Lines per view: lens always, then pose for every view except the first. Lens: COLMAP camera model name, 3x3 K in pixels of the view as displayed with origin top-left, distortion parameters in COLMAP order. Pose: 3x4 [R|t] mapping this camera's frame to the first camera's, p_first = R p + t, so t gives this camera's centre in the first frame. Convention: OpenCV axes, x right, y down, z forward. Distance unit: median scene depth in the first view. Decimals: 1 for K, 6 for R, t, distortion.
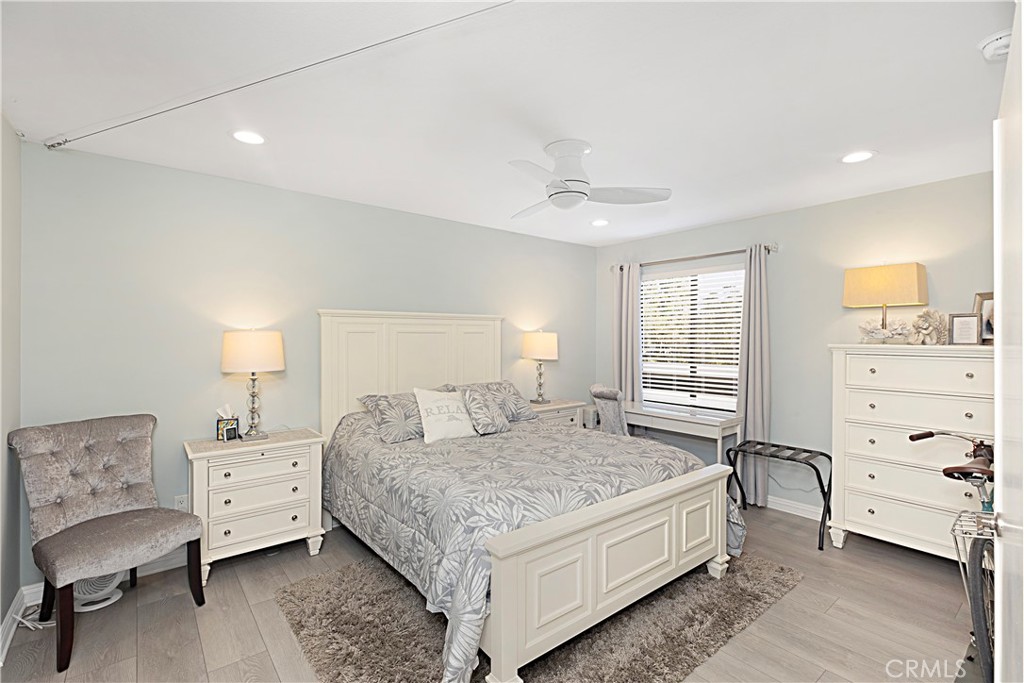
lens RADIAL K [[465.9, 0, 512.0], [0, 465.9, 341.5], [0, 0, 1]] dist [-0.000807, 0.000164]
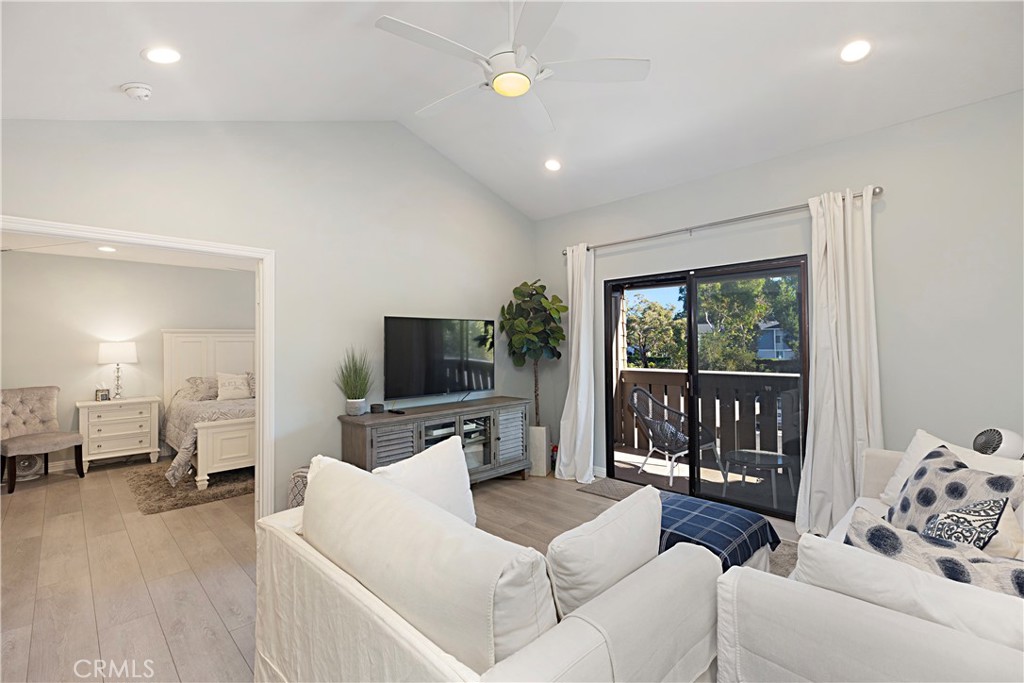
lens RADIAL K [[460.4, 0, 508.2], [0, 460.4, 337.0], [0, 0, 1]] dist [0.002934, -0.000134]
pose [[0.994809, -0.005809, 0.101590, 0.856211], [0.007897, 0.999765, -0.020166, 0.007020], [-0.101449, 0.020863, 0.994622, -1.050495]]
